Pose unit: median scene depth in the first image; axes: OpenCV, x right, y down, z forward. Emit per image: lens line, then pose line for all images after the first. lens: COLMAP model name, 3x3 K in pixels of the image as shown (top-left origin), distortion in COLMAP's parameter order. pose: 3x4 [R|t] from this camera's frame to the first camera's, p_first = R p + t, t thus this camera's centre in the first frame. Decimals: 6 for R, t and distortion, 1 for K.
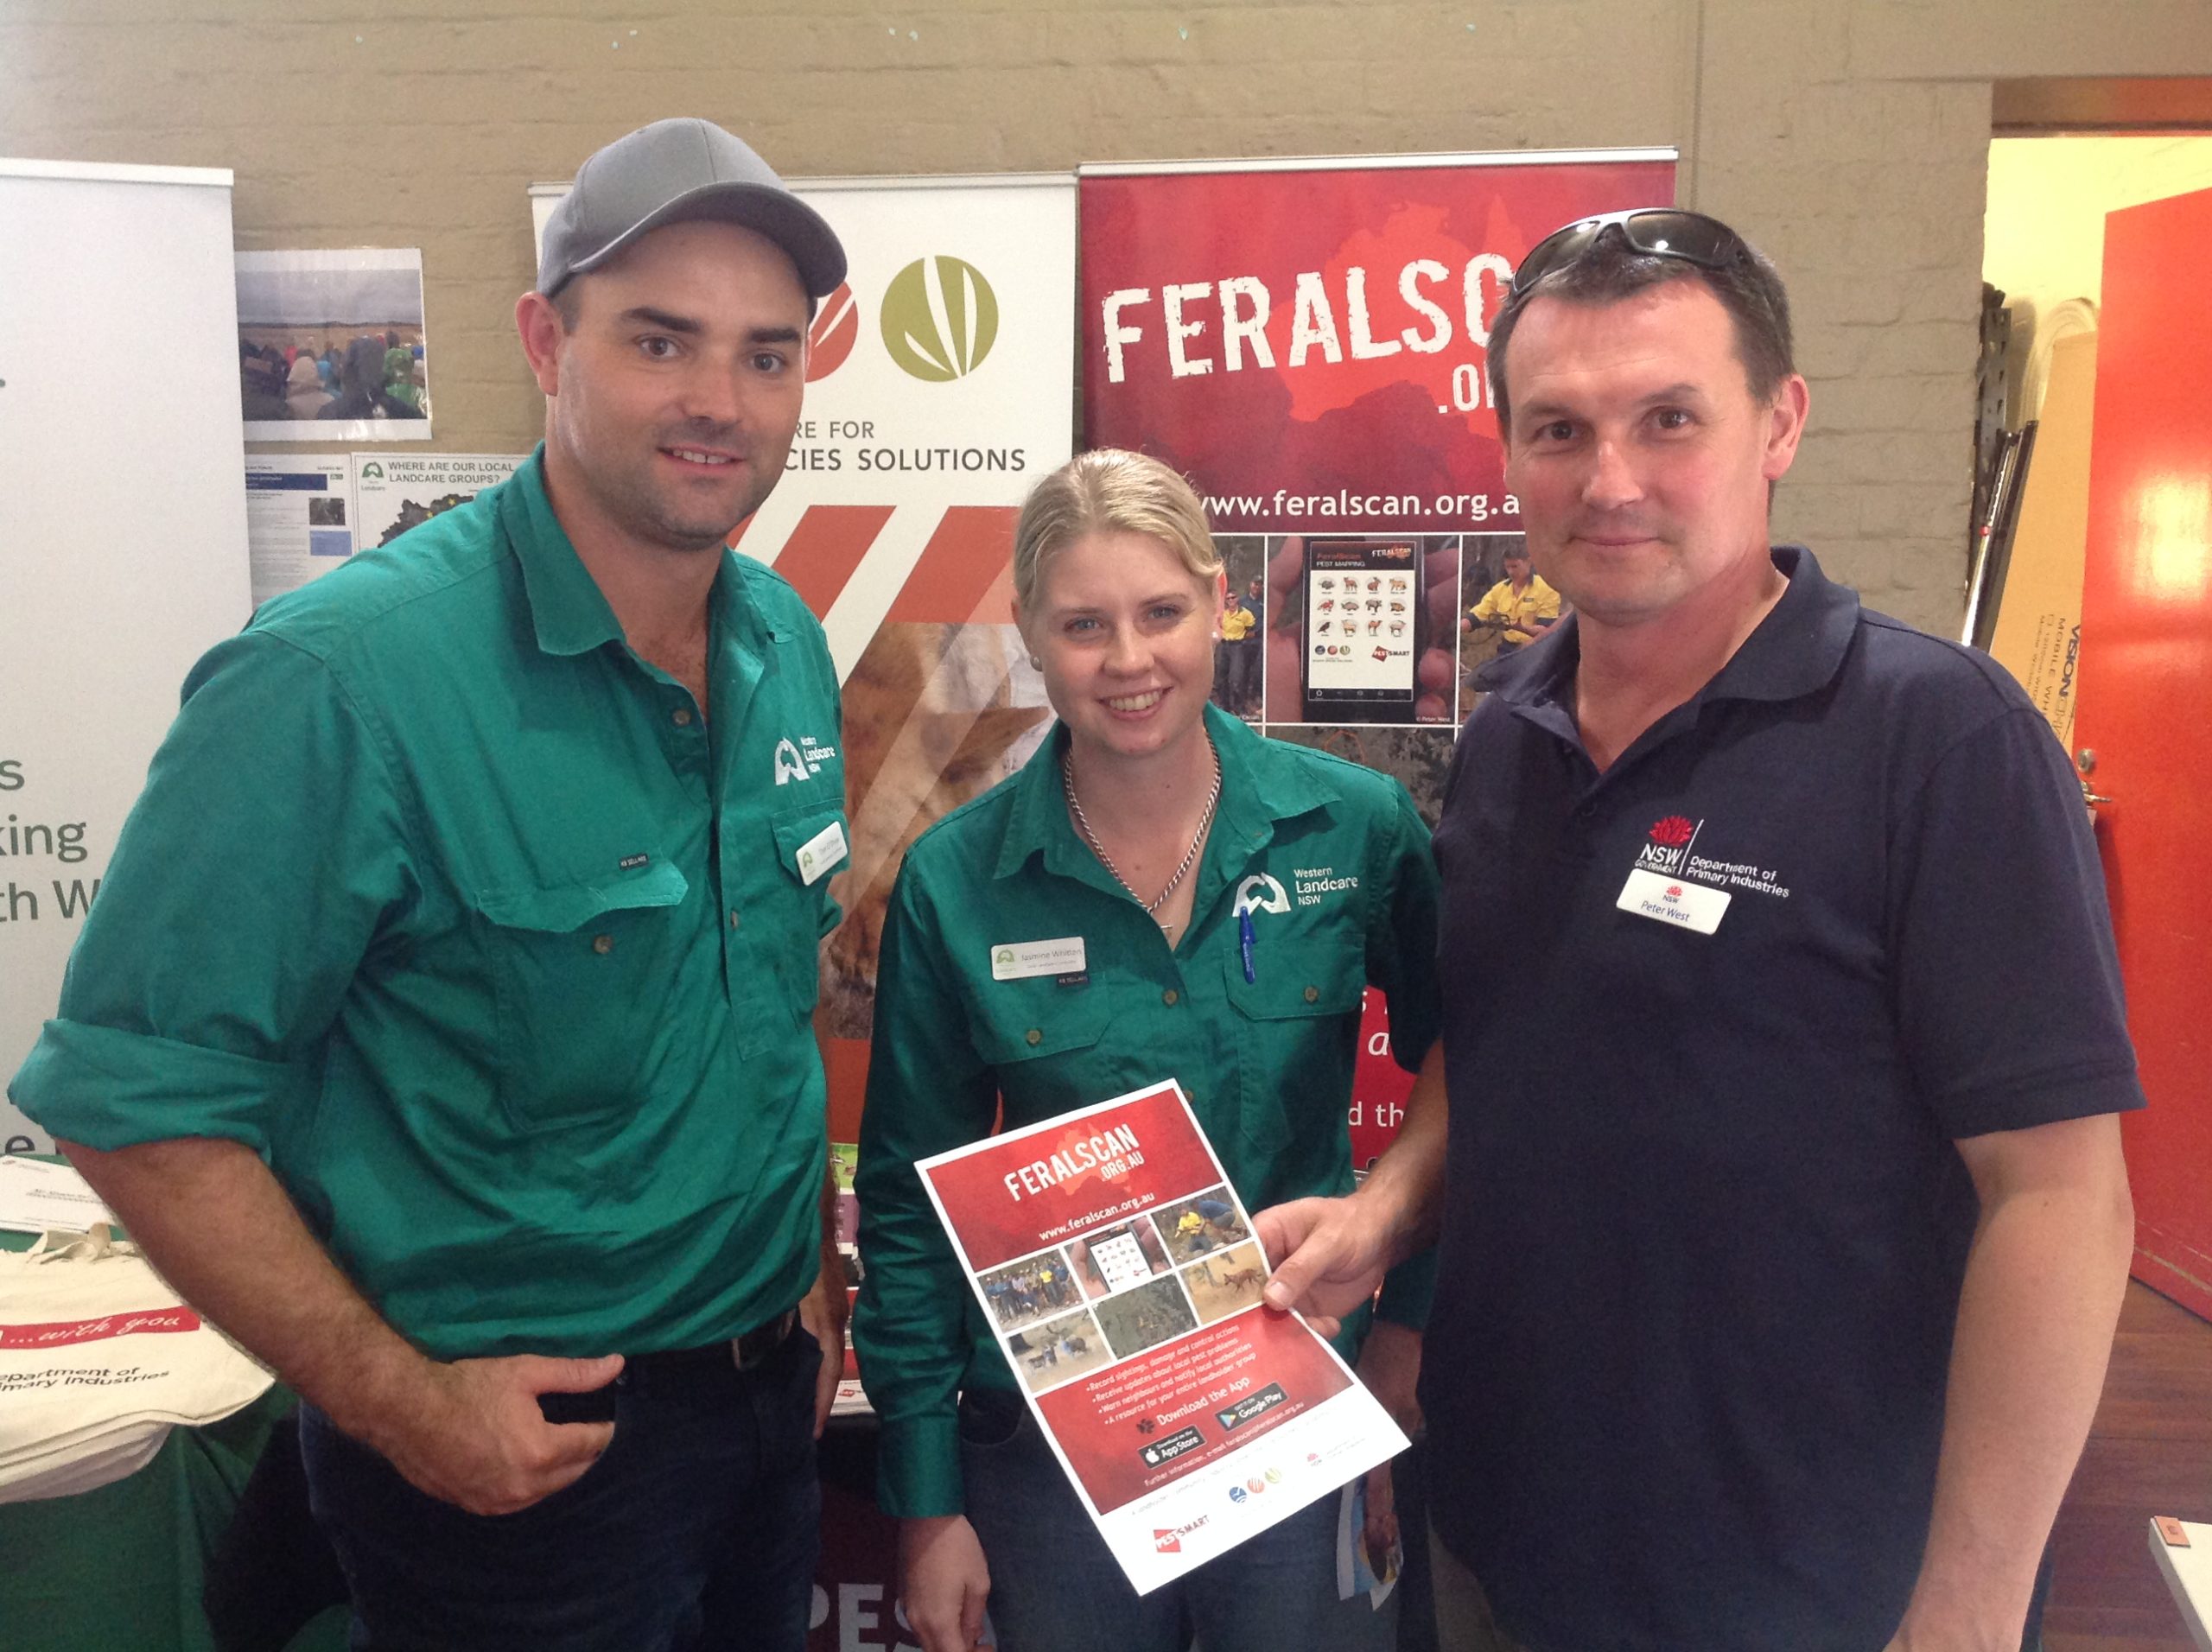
lens RADIAL K [[1894.0, 0, 1089.0], [0, 1894.0, 822.9], [0, 0, 1]] dist [0.158365, -0.285431]
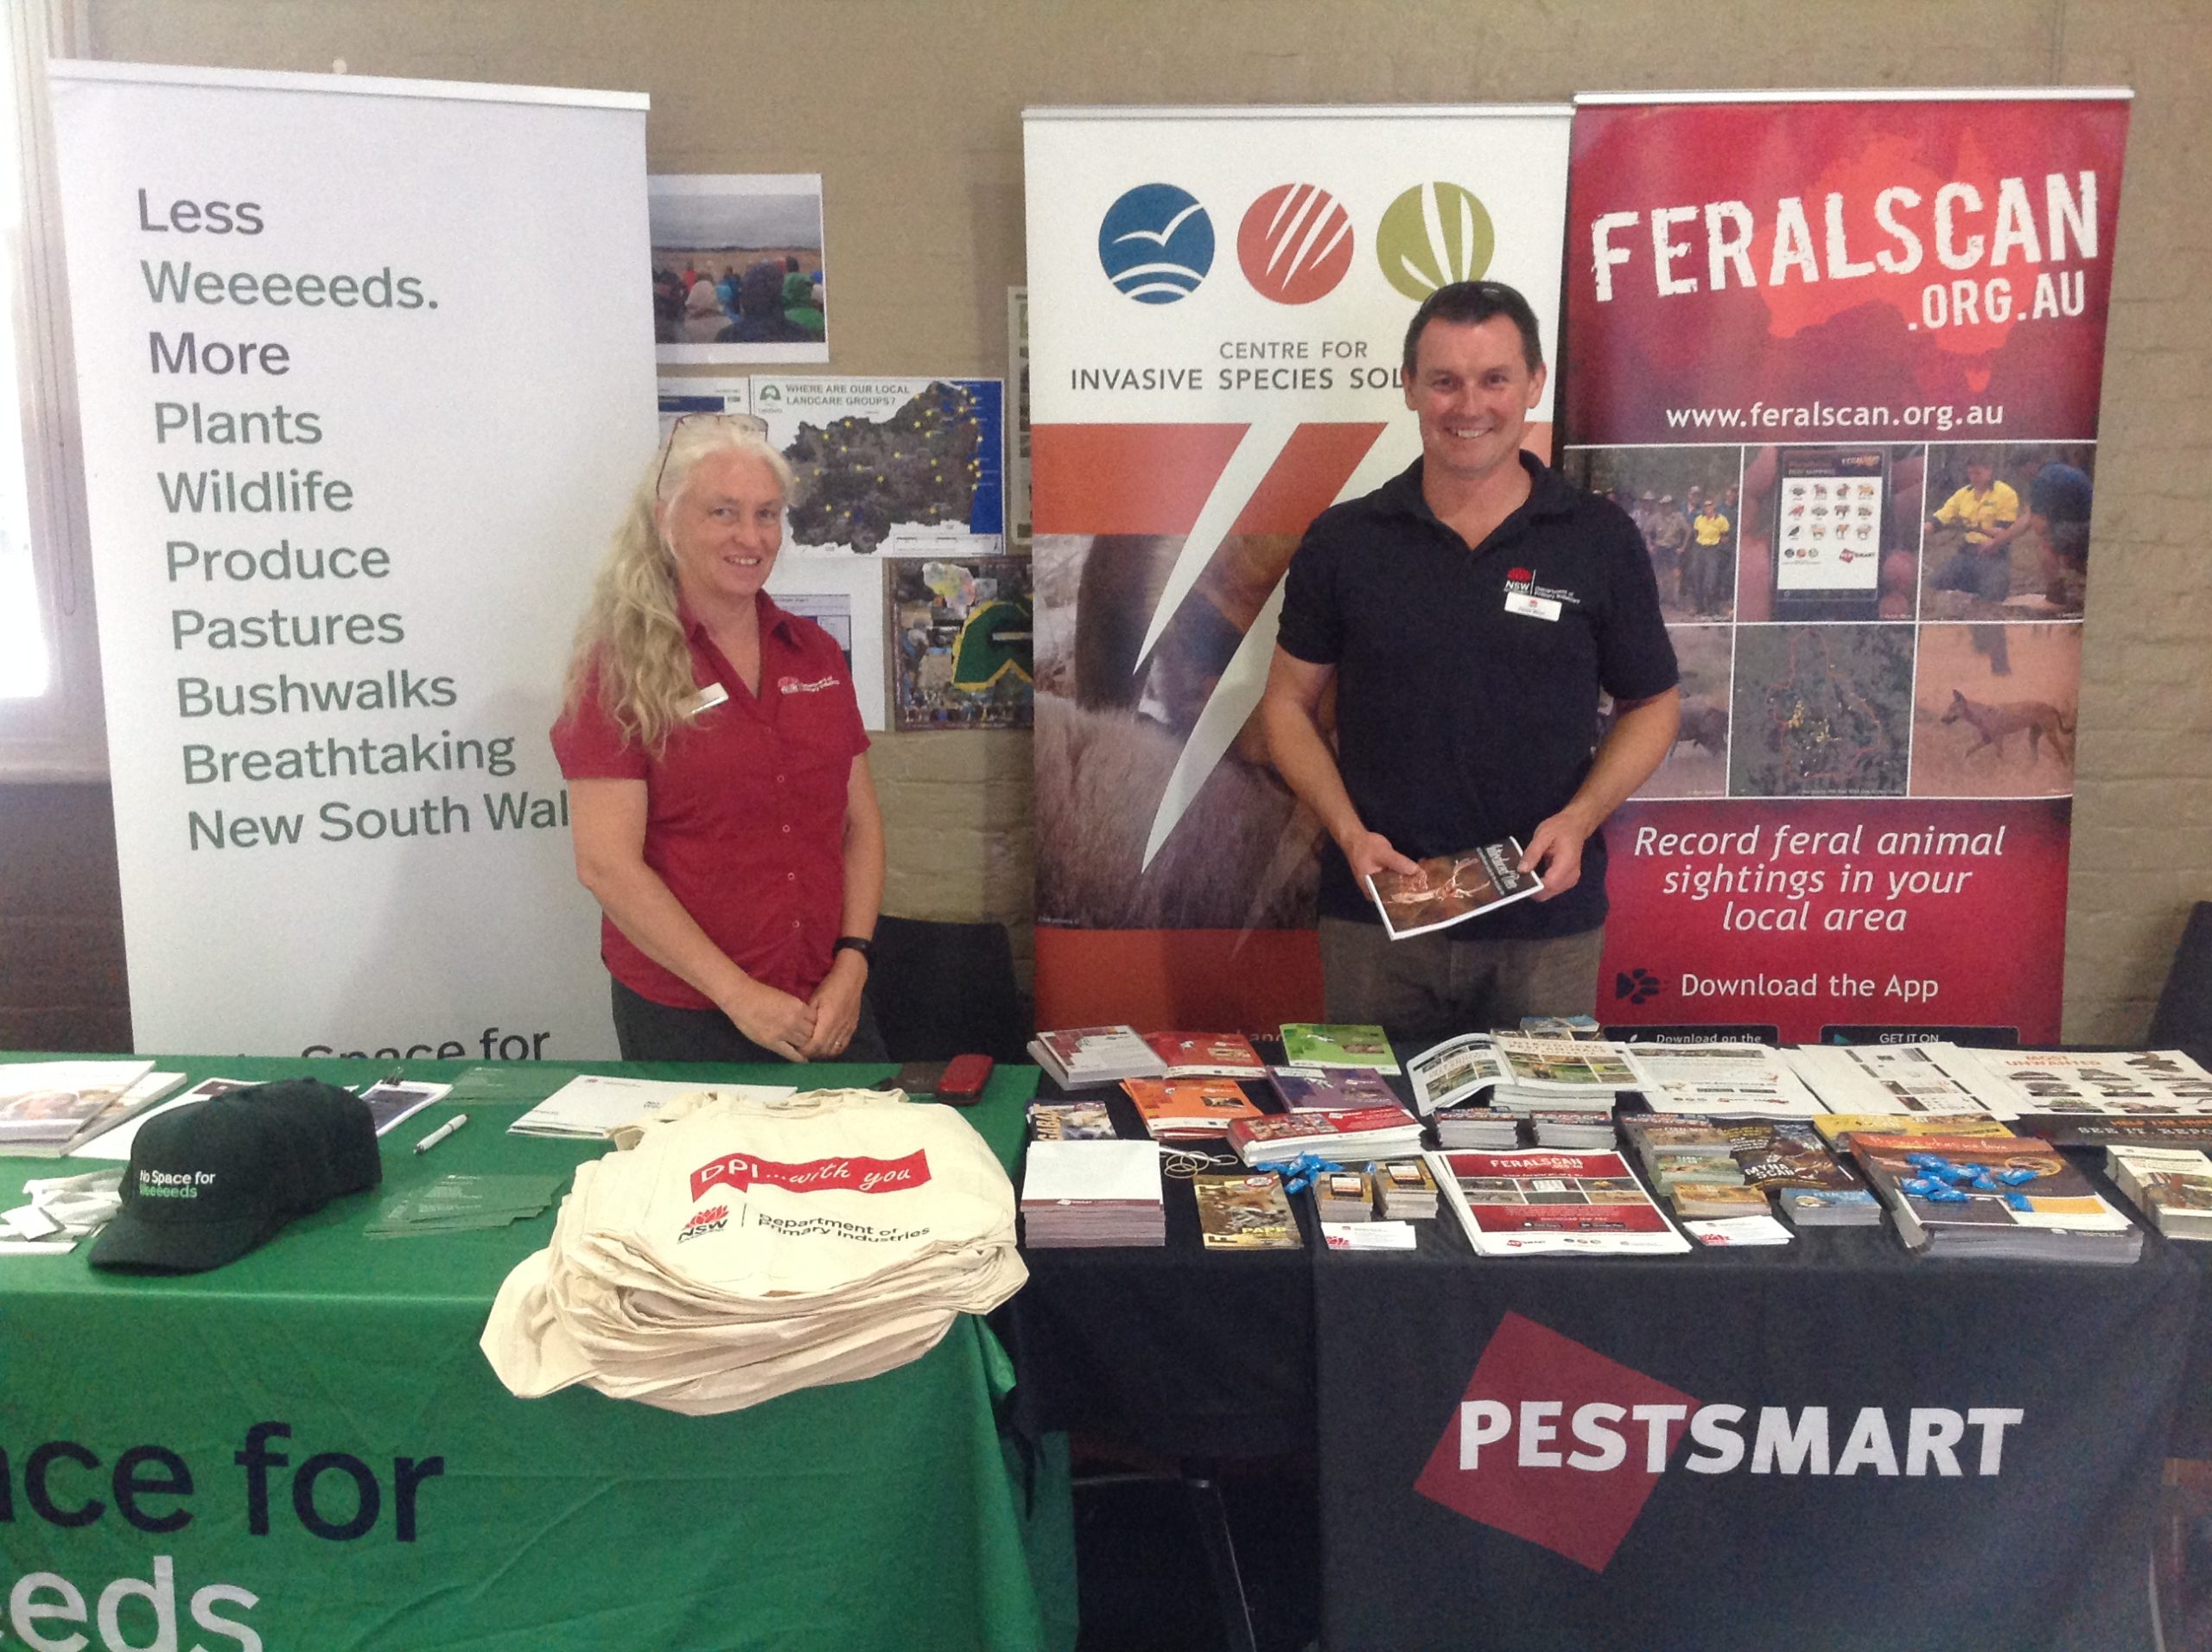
lens RADIAL K [[1894.0, 0, 1089.0], [0, 1894.0, 822.9], [0, 0, 1]] dist [0.158365, -0.285431]
pose [[0.997171, -0.018178, 0.072939, -0.353991], [0.015228, 0.999051, 0.040803, 0.010385], [-0.073611, -0.039577, 0.996501, -0.055635]]
